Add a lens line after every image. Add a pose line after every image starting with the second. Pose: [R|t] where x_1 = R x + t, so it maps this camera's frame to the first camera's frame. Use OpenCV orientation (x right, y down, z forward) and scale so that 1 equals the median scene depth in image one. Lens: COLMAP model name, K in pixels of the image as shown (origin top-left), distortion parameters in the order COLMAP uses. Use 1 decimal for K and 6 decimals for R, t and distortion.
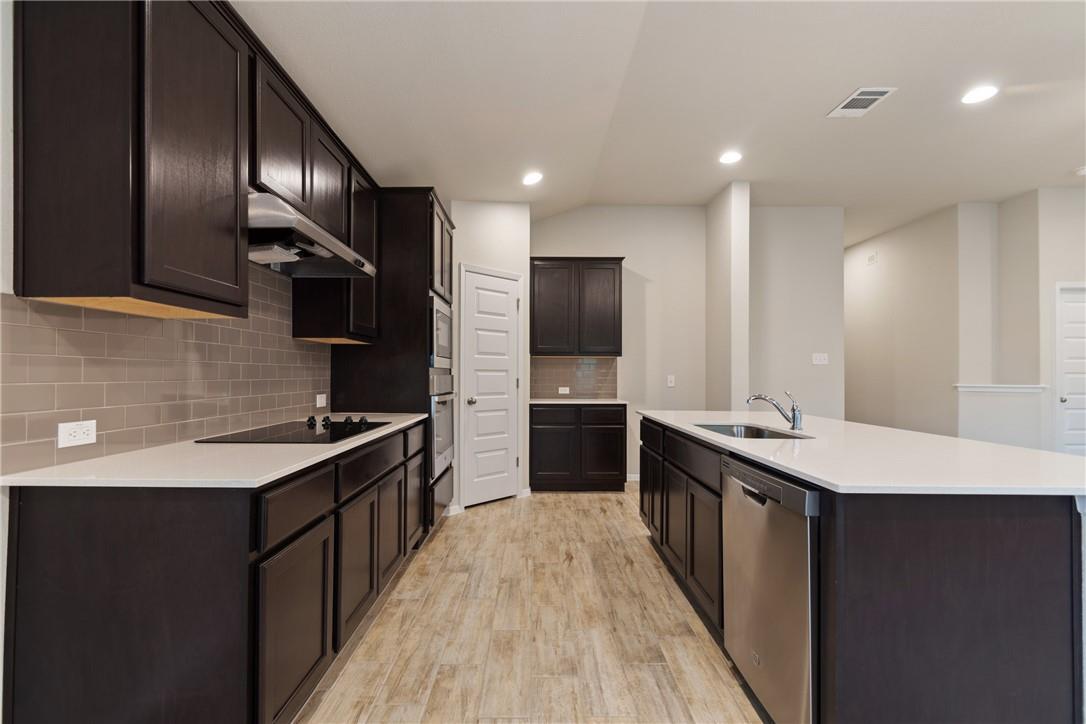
lens RADIAL K [[482.2, 0, 532.2], [0, 482.2, 369.1], [0, 0, 1]] dist [0.003226, 0.000524]
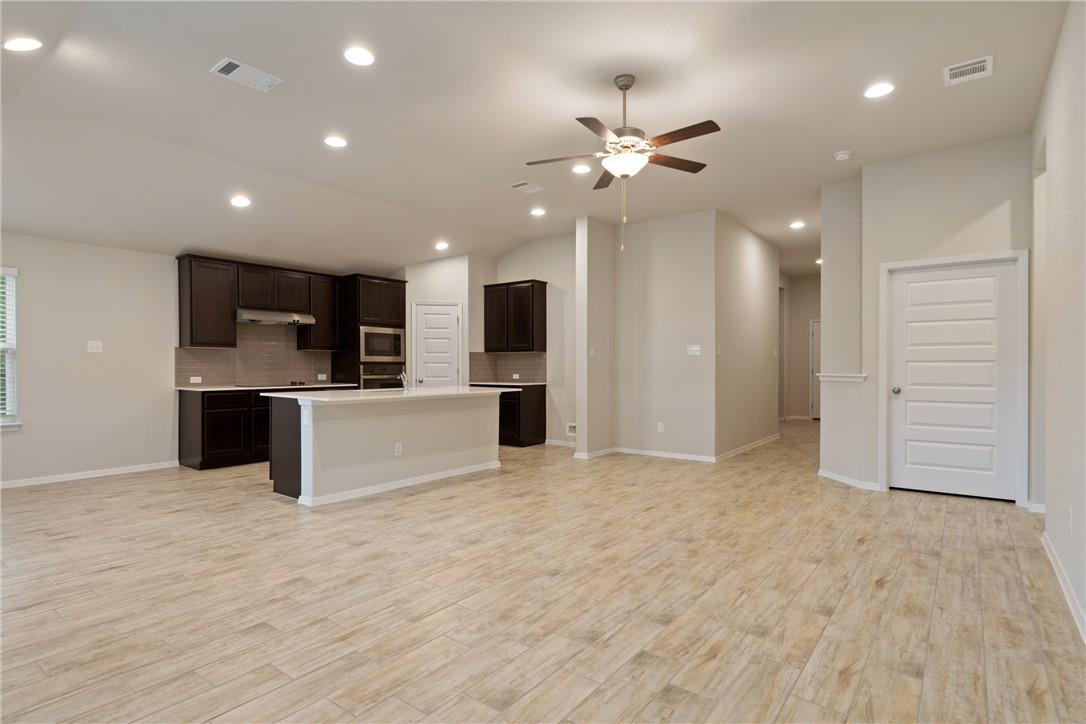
lens RADIAL K [[560.5, 0, 537.2], [0, 560.5, 365.0], [0, 0, 1]] dist [0.010689, -0.006025]
pose [[0.783840, -0.003859, -0.620950, 1.414900], [0.009271, 0.999942, 0.005489, 0.003654], [0.620893, -0.010059, 0.783831, -0.300151]]
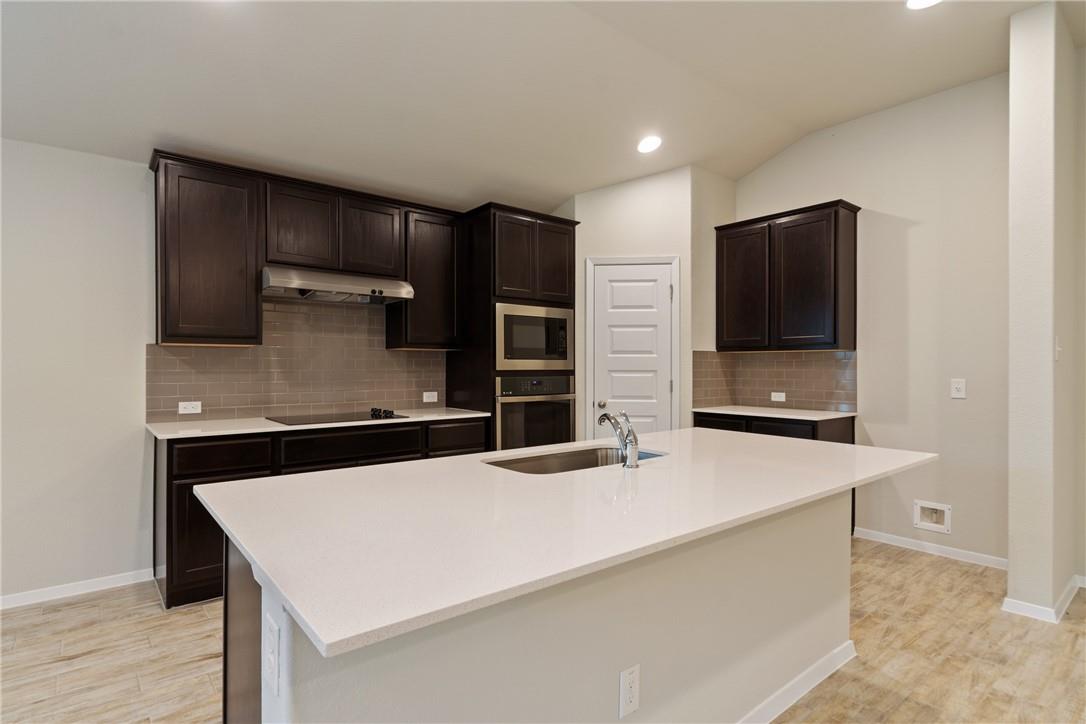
lens RADIAL K [[560.5, 0, 539.8], [0, 560.5, 362.8], [0, 0, 1]] dist [0.010689, -0.006025]
pose [[0.629007, -0.007164, -0.777366, 0.626775], [0.009939, 0.999950, -0.001173, -0.013161], [0.777336, -0.006988, 0.629047, 0.226081]]
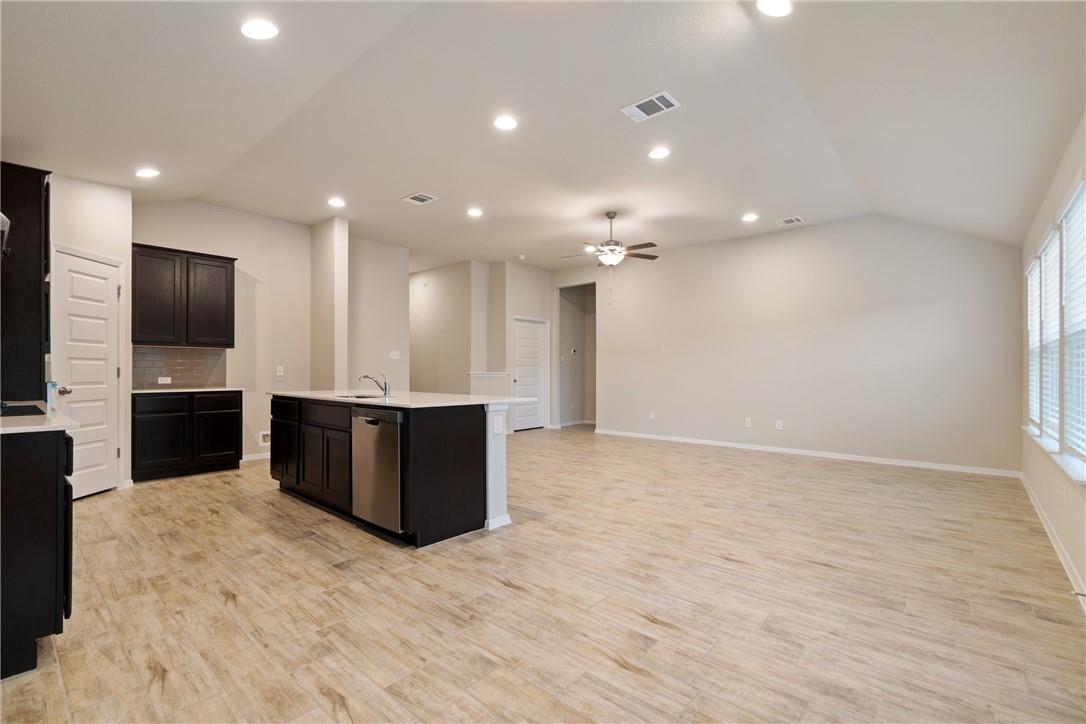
lens RADIAL K [[482.2, 0, 540.5], [0, 482.2, 370.9], [0, 0, 1]] dist [0.003226, 0.000524]
pose [[0.664718, -0.001683, 0.747093, -0.208902], [-0.008878, 0.999909, 0.010152, 0.009364], [-0.747042, -0.013381, 0.664642, -0.308542]]
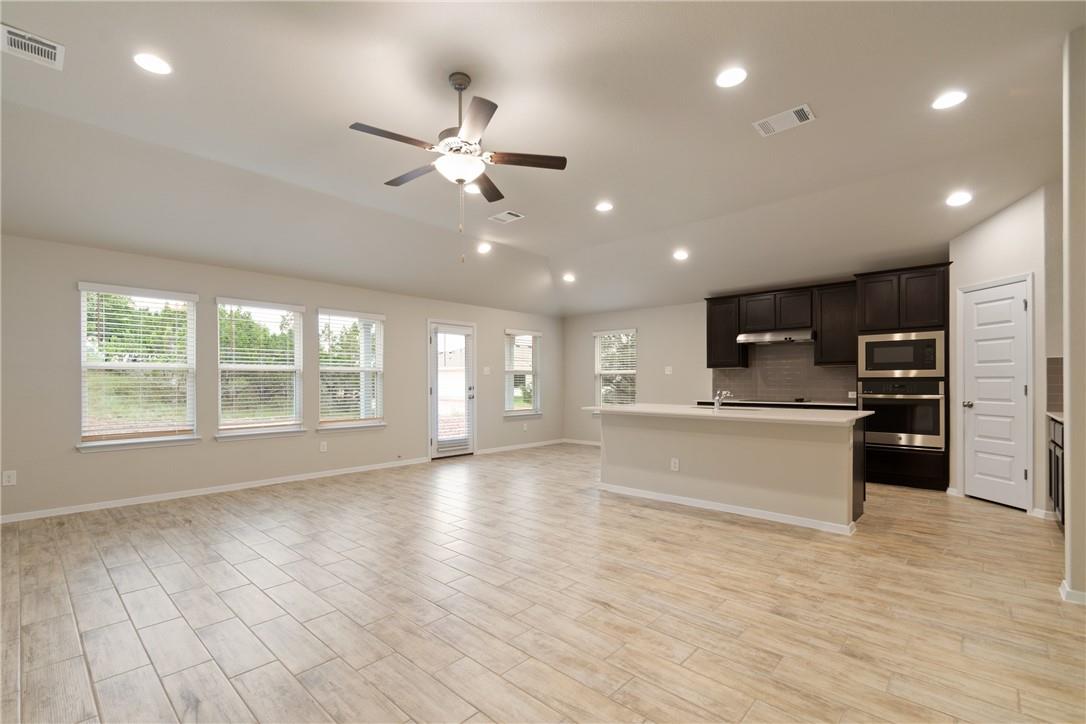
lens RADIAL K [[482.2, 0, 534.7], [0, 482.2, 382.3], [0, 0, 1]] dist [0.003226, 0.000524]
pose [[-0.696116, -0.000234, -0.717929, 1.406456], [0.007765, 0.999939, -0.007855, 0.014468], [0.717887, -0.011043, -0.696072, 1.042977]]
